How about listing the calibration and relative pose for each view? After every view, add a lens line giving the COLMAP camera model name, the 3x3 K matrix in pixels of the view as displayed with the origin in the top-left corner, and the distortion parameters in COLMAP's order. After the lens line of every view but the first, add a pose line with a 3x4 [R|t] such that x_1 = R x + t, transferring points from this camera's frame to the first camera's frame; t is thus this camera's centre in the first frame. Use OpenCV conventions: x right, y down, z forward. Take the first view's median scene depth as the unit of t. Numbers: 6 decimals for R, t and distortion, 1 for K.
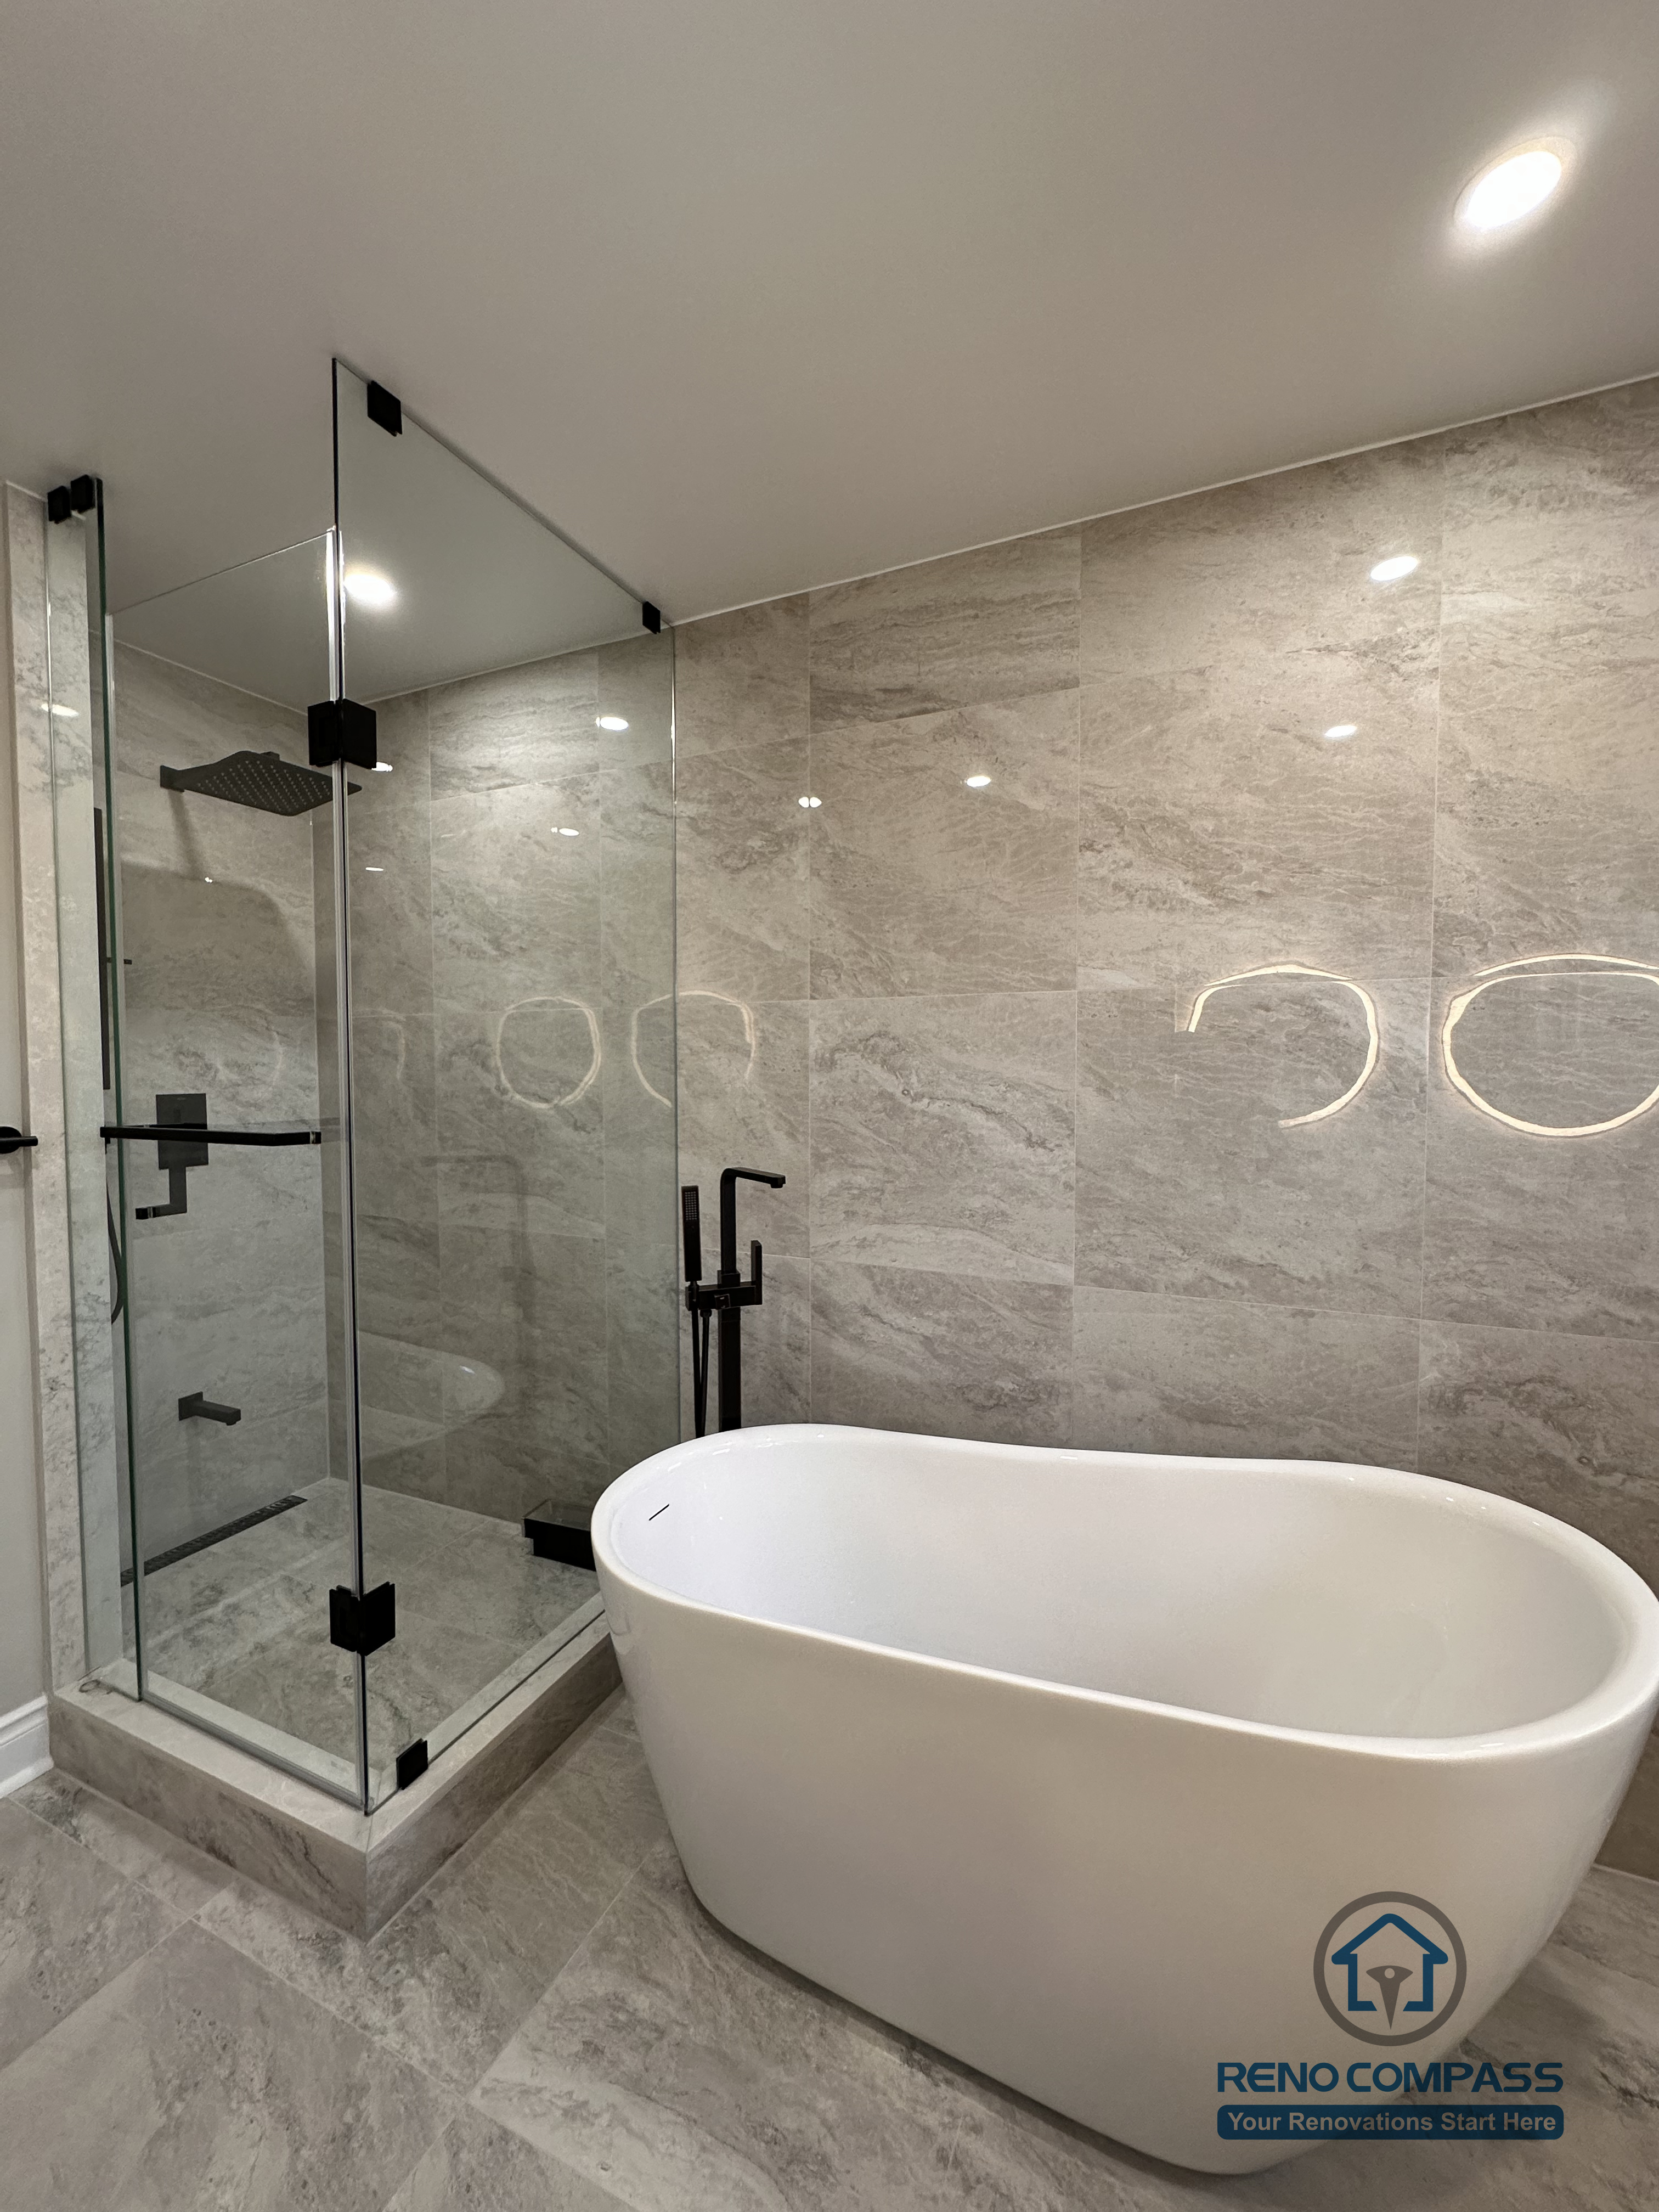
lens RADIAL K [[891.4, 0, 828.0], [0, 891.4, 1105.3], [0, 0, 1]] dist [-0.003689, 0.000896]
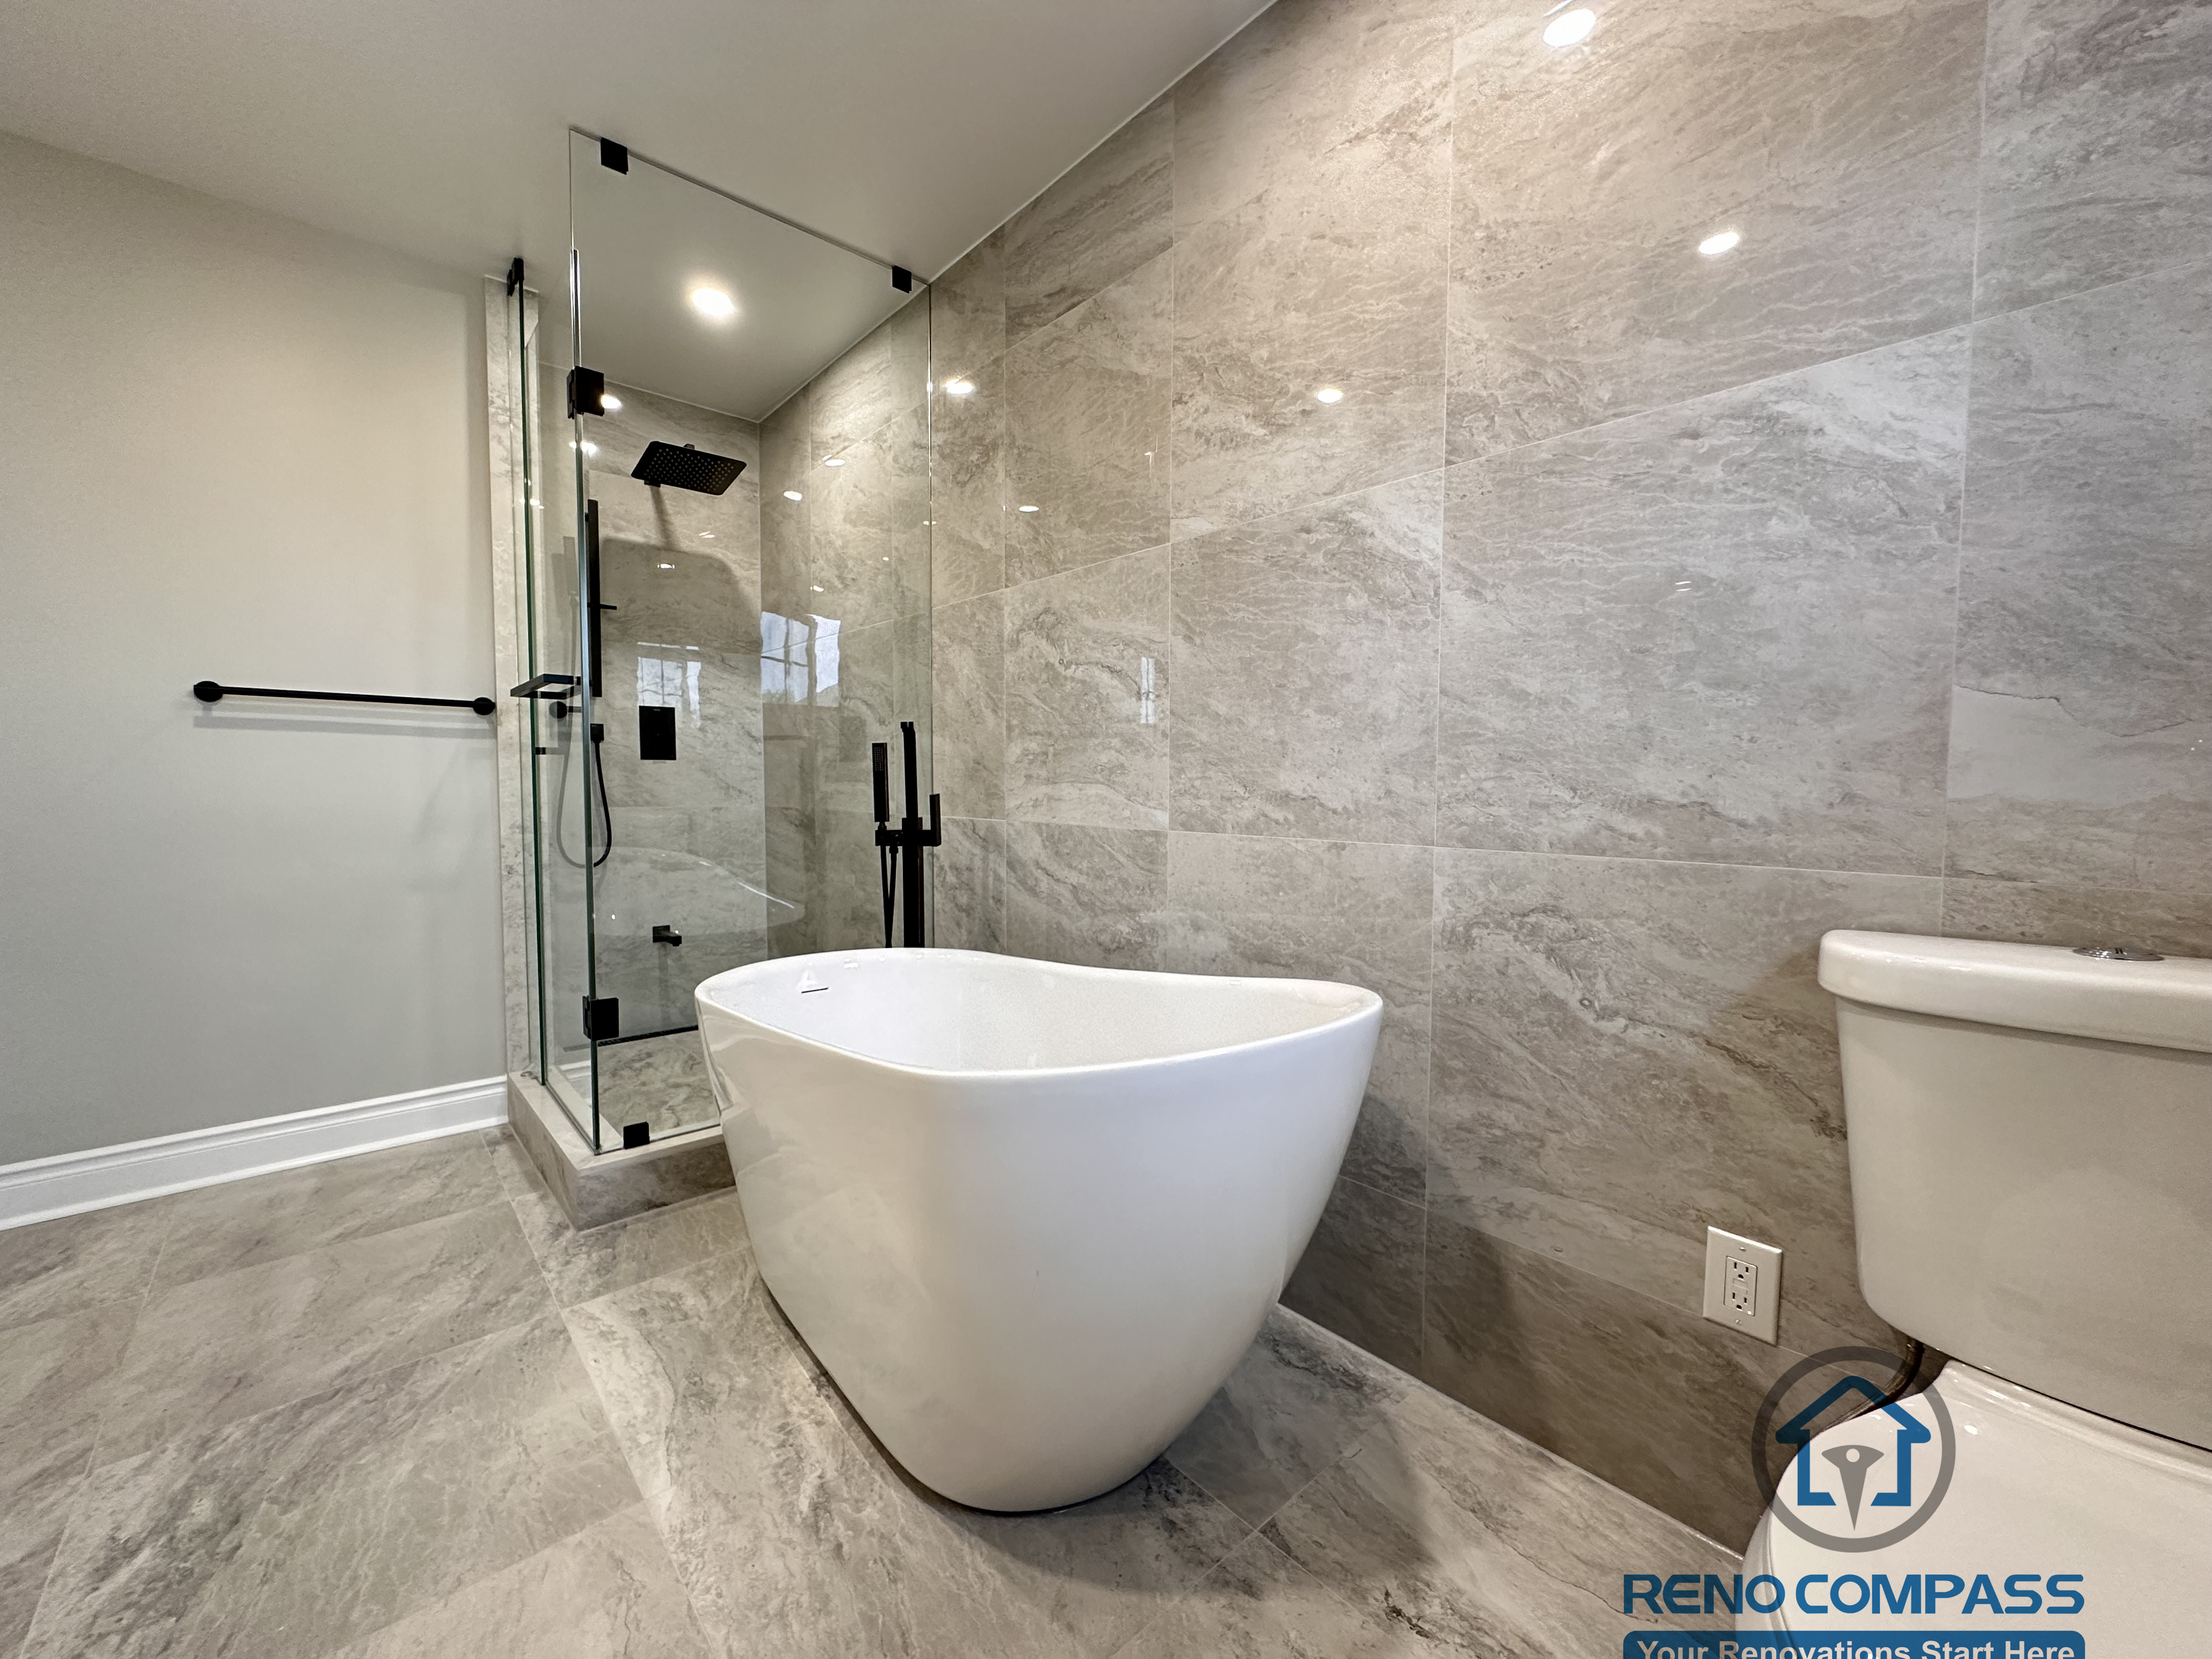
lens RADIAL K [[891.5, 0, 1103.8], [0, 891.5, 828.2], [0, 0, 1]] dist [-0.003689, 0.000896]
pose [[0.913913, 0.026097, -0.405069, 0.676292], [-0.022628, 0.999655, 0.013351, 0.202450], [0.405278, -0.003036, 0.914188, 0.022920]]
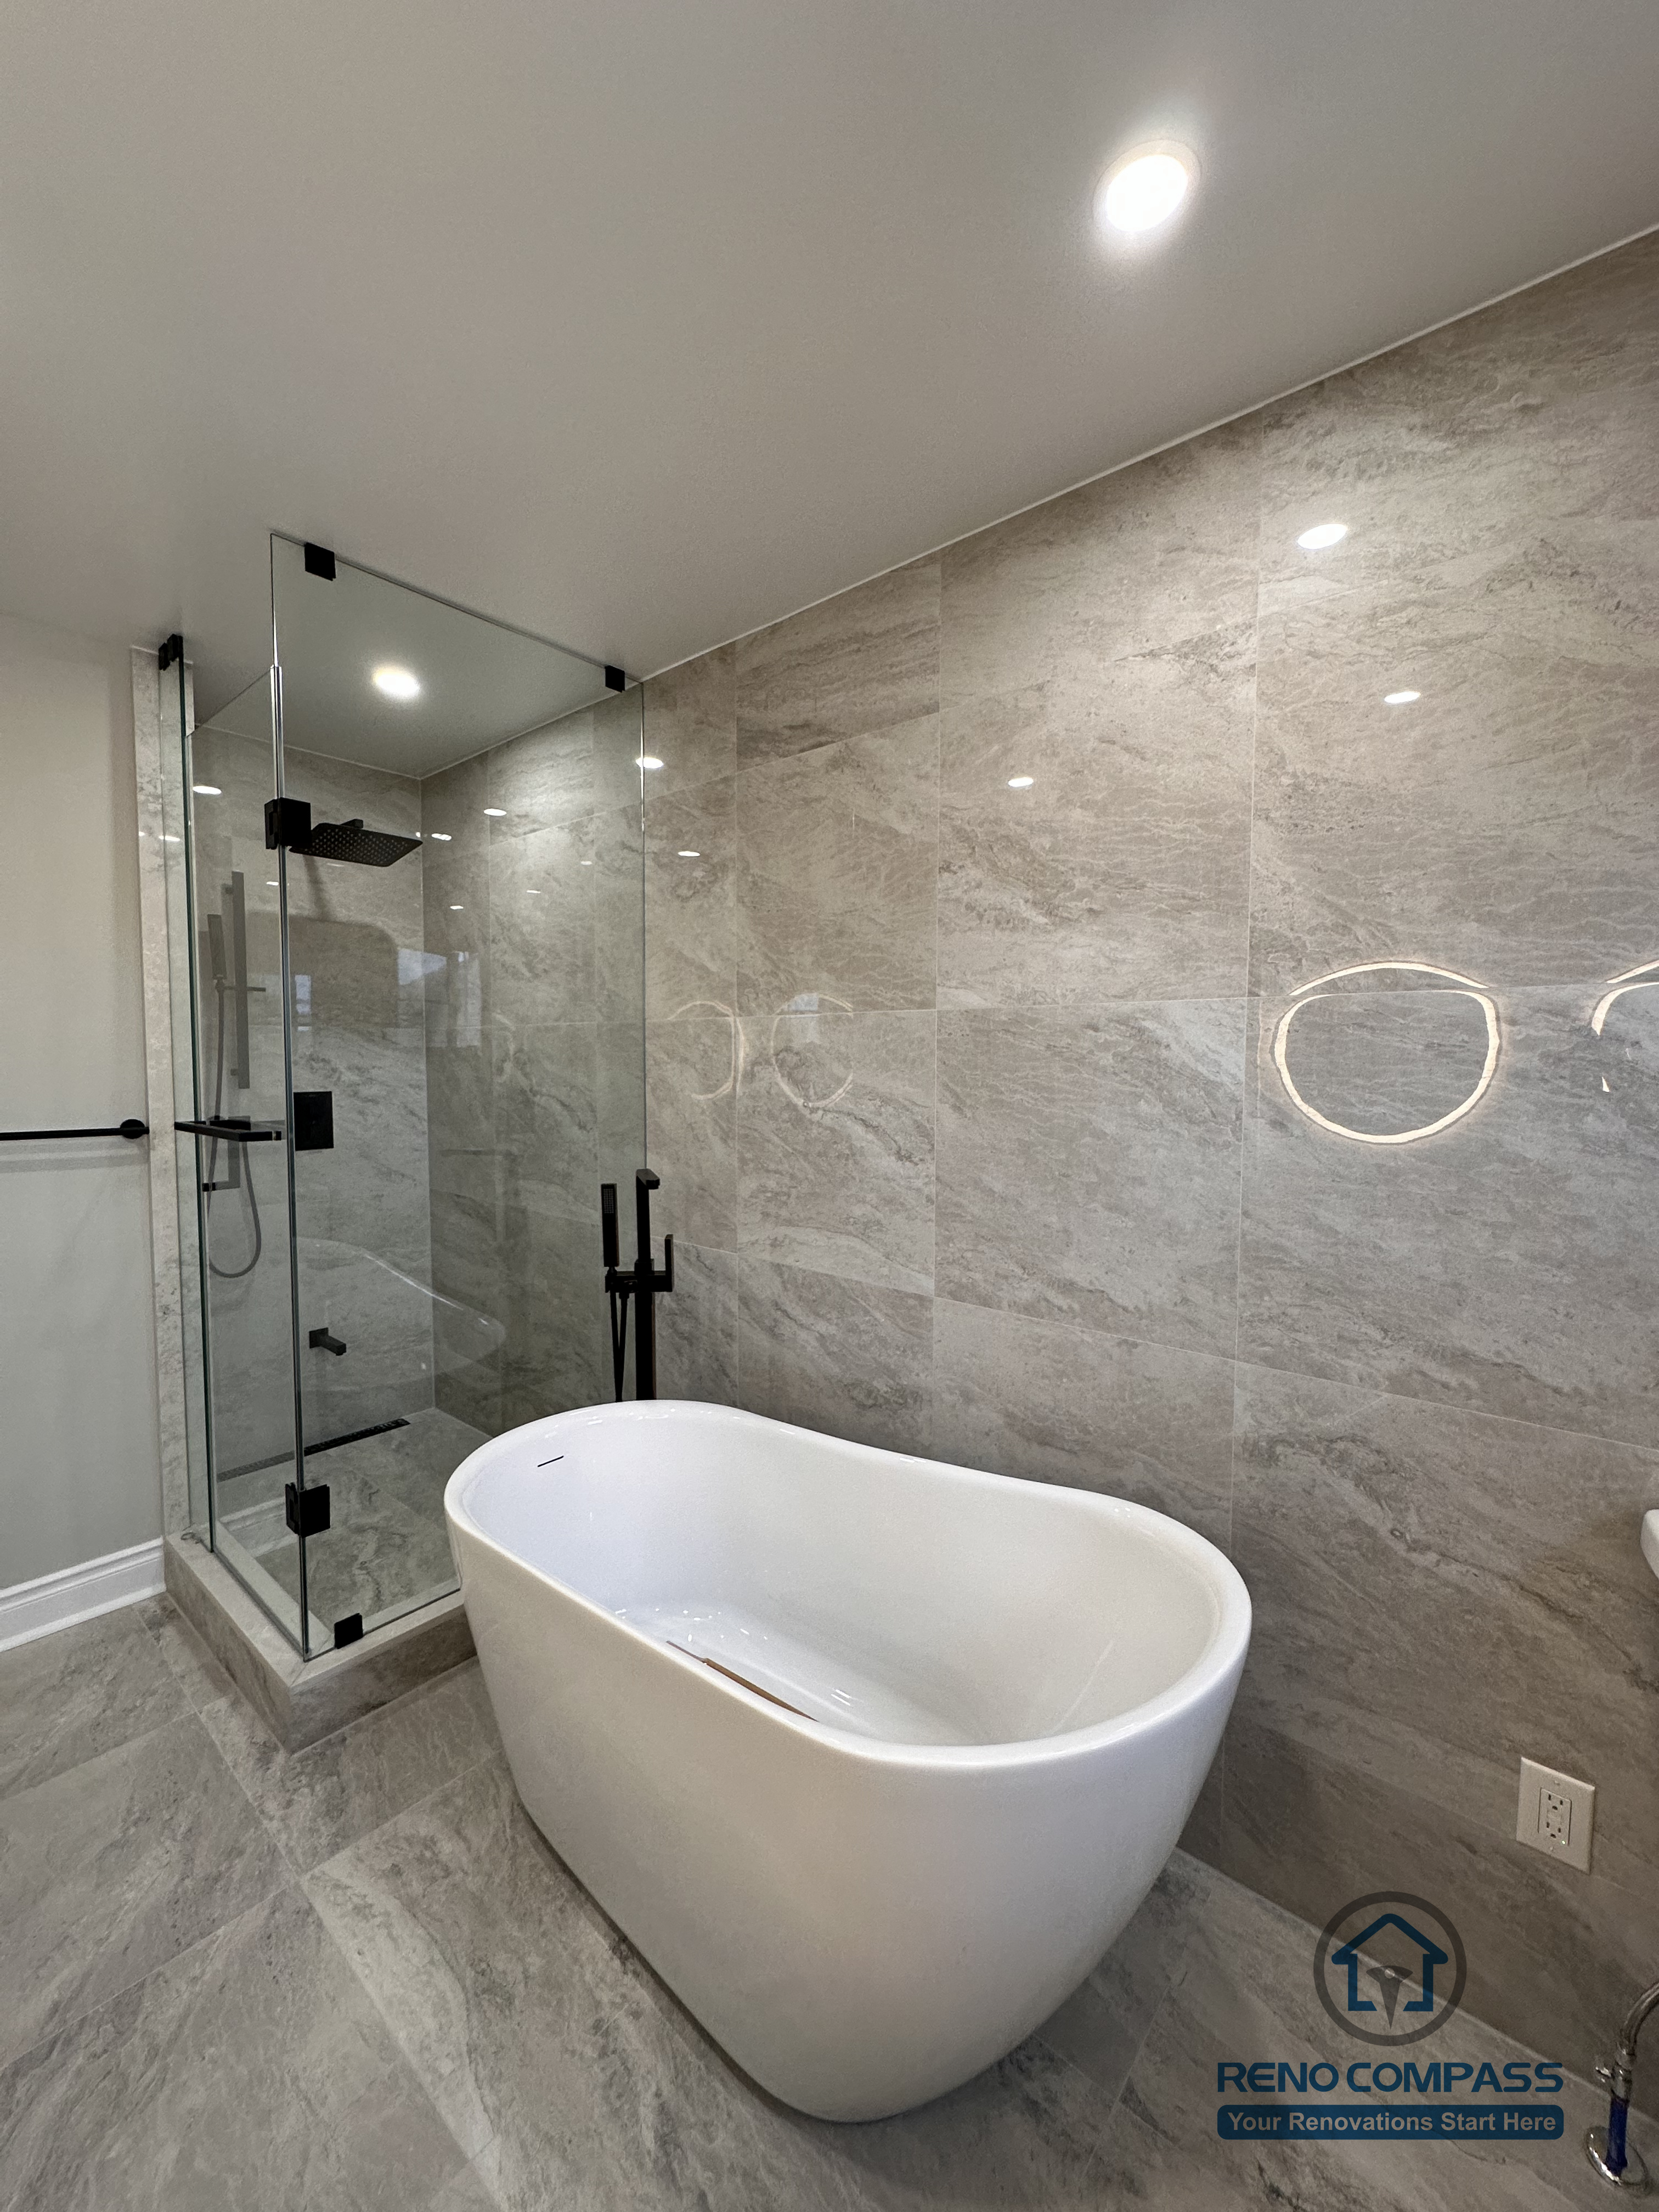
lens RADIAL K [[891.4, 0, 829.1], [0, 891.4, 1105.3], [0, 0, 1]] dist [-0.003689, 0.000896]
pose [[0.960892, 0.019318, -0.276249, 0.473305], [-0.015821, 0.999764, 0.014882, -0.034069], [0.276472, -0.009929, 0.960971, -0.019318]]
